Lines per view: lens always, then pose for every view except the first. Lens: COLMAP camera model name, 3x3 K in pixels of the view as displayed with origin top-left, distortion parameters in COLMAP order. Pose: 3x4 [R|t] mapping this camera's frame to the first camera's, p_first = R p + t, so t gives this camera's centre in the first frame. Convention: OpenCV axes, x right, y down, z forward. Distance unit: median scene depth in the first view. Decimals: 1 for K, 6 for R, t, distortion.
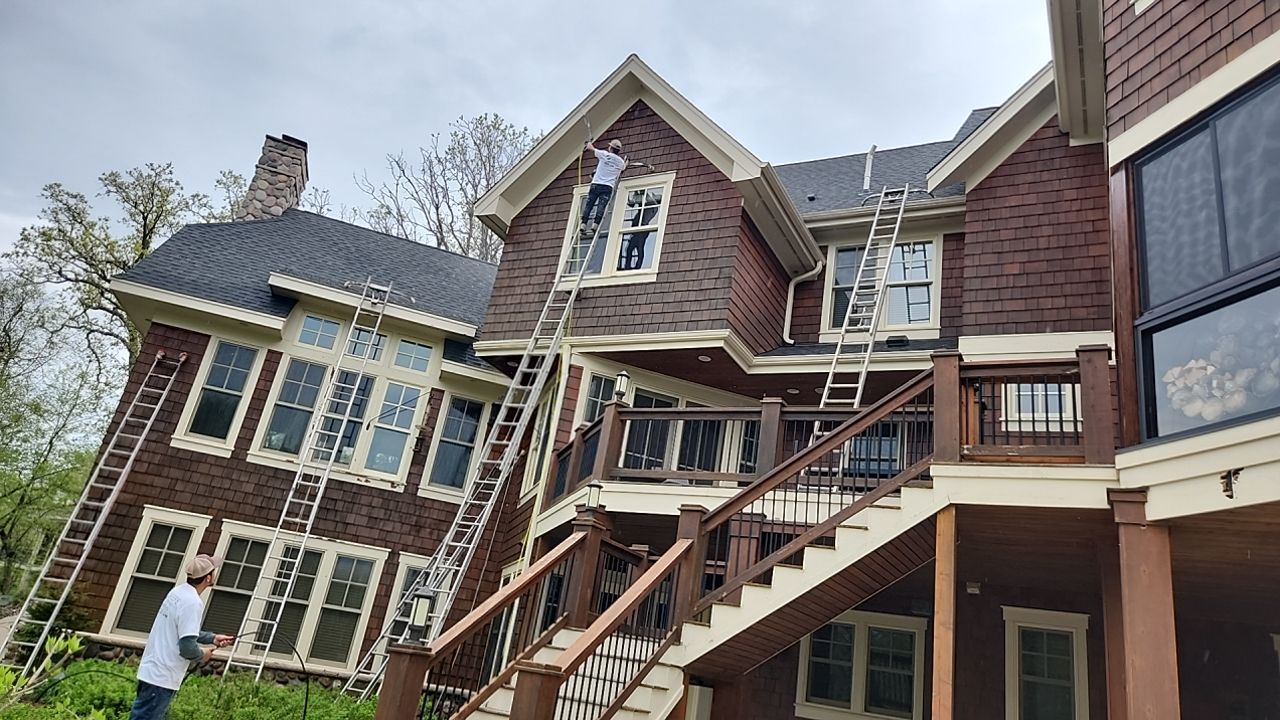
lens RADIAL K [[849.3, 0, 640.0], [0, 849.3, 360.0], [0, 0, 1]] dist [0.031282, -0.001883]
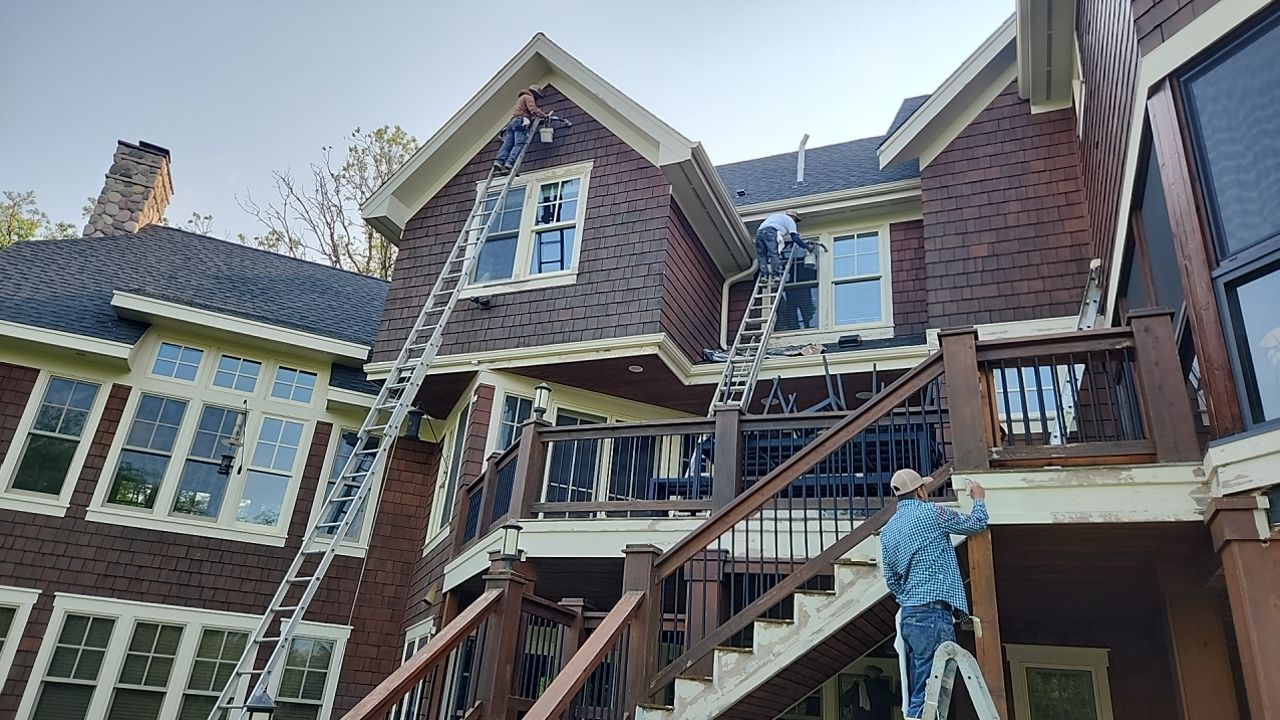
lens RADIAL K [[862.9, 0, 629.7], [0, 862.9, 345.3], [0, 0, 1]] dist [0.063210, -0.053232]
pose [[0.995582, -0.039364, 0.085249, -0.004238], [0.043578, 0.997889, -0.048156, 0.015754], [-0.083173, 0.051658, 0.995195, 0.119400]]
